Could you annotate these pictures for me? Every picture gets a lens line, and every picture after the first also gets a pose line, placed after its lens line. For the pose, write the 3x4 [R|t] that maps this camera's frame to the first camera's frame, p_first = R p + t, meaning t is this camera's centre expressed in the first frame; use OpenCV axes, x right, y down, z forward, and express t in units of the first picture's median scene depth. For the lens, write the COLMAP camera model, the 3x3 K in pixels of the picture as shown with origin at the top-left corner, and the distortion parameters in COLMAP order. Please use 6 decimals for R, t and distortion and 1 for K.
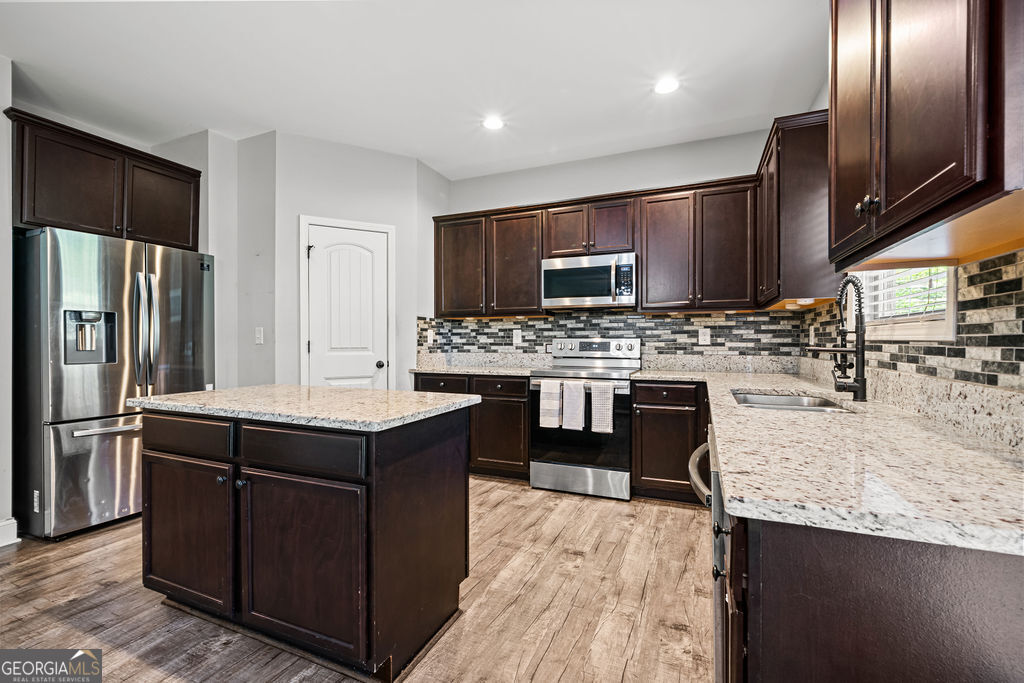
lens RADIAL K [[440.2, 0, 512.0], [0, 440.2, 341.5], [0, 0, 1]] dist [0.000327, 0.000197]
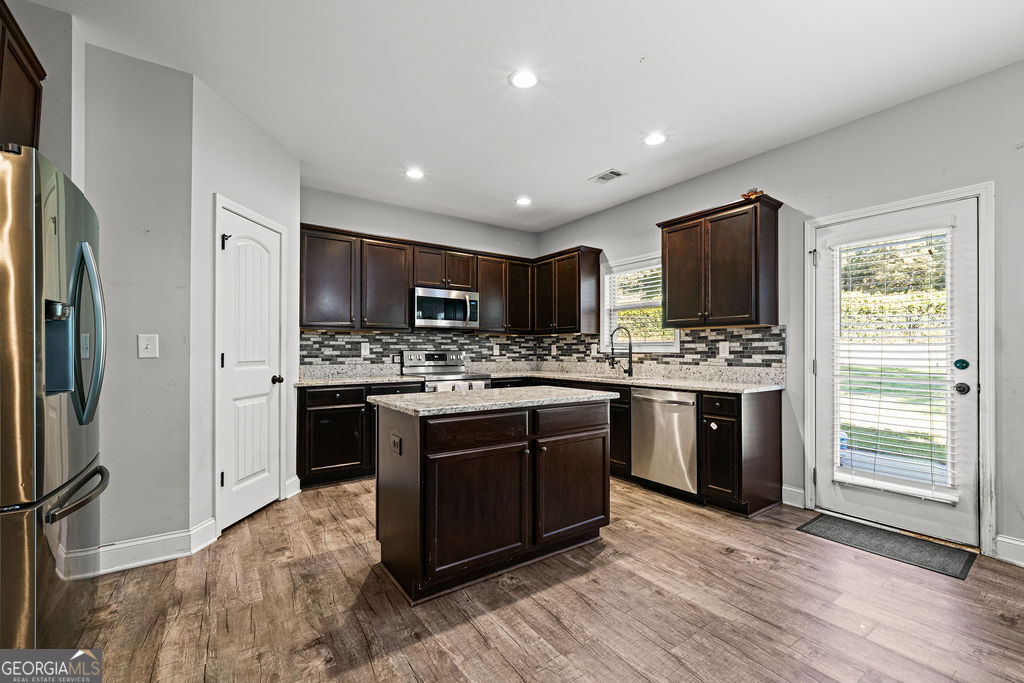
lens RADIAL K [[428.1, 0, 512.3], [0, 428.1, 348.3], [0, 0, 1]] dist [0.000563, 0.000051]
pose [[0.523278, 0.007865, 0.852126, -0.841343], [0.002016, 0.999943, -0.010468, -0.001311], [-0.852160, 0.007196, 0.523233, 0.147355]]
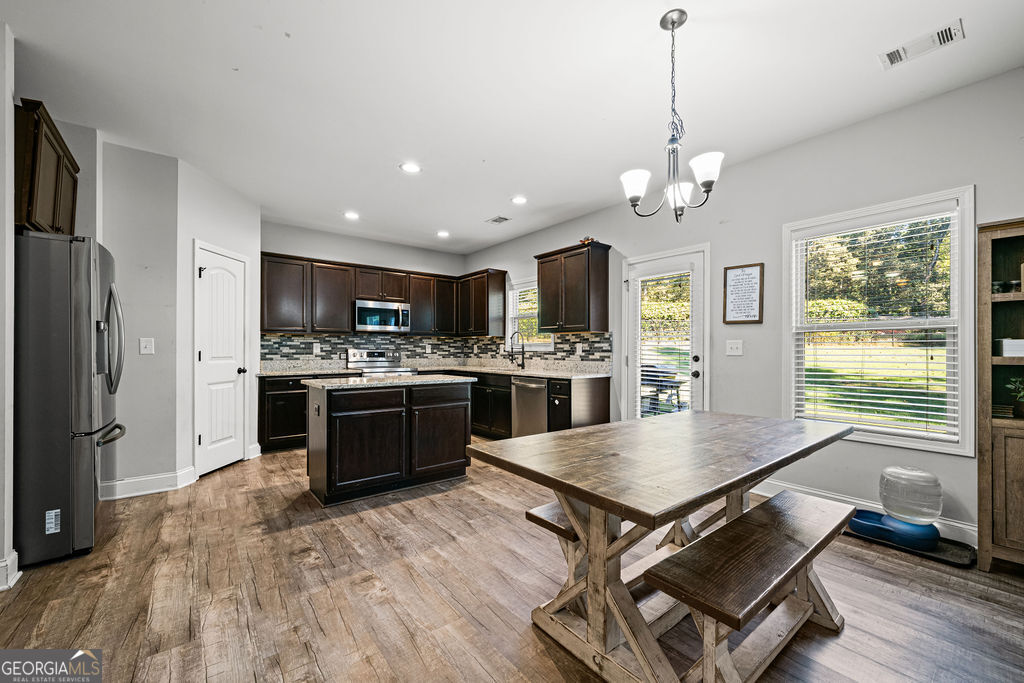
lens RADIAL K [[409.5, 0, 514.7], [0, 409.5, 348.8], [0, 0, 1]] dist [-0.000614, -0.000086]
pose [[0.470135, 0.005126, 0.882579, -1.000901], [0.000931, 0.999980, -0.006304, 0.000019], [-0.882594, 0.003786, 0.470121, -0.203725]]
